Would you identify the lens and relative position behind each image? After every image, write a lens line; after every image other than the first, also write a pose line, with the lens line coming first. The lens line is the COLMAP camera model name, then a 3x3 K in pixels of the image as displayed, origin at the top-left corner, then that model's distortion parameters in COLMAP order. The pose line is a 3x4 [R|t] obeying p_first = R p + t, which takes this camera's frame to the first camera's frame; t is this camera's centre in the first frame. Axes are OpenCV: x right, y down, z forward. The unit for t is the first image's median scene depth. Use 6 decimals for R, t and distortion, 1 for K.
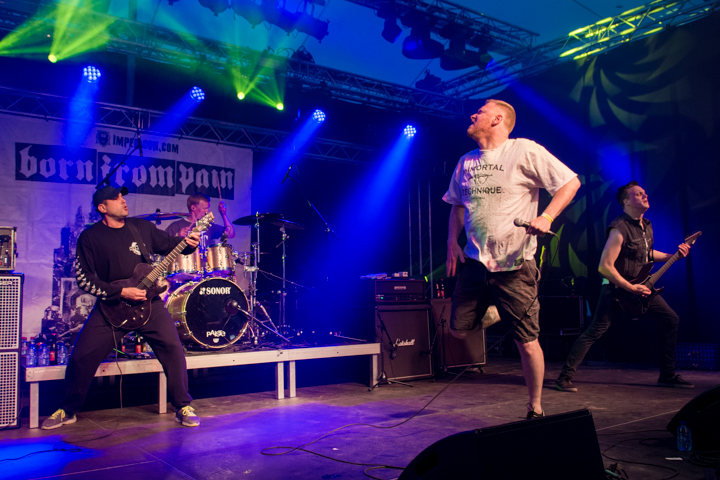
lens RADIAL K [[617.5, 0, 322.9], [0, 617.5, 241.9], [0, 0, 1]] dist [-0.019476, -0.015292]
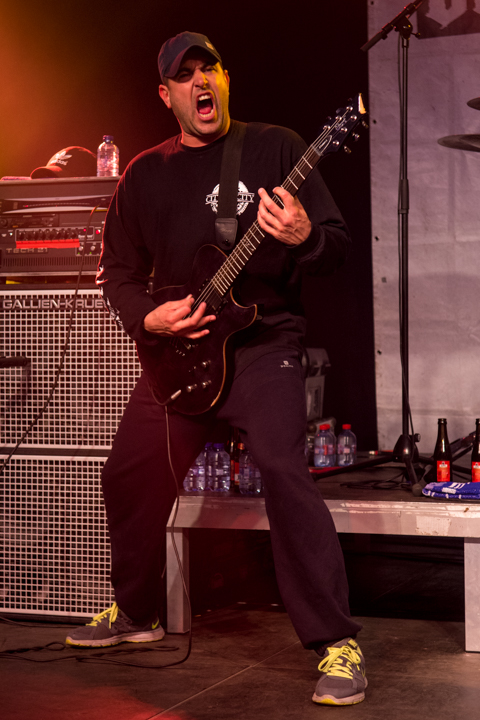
lens RADIAL K [[1633.8, 0, 161.0], [0, 1633.8, 360.5], [0, 0, 1]] dist [0.099548, 0.397814]
pose [[0.551304, 0.016233, -0.834146, 0.315364], [0.084023, 0.993647, 0.074870, 0.014325], [0.830062, -0.111364, 0.546438, 0.239339]]
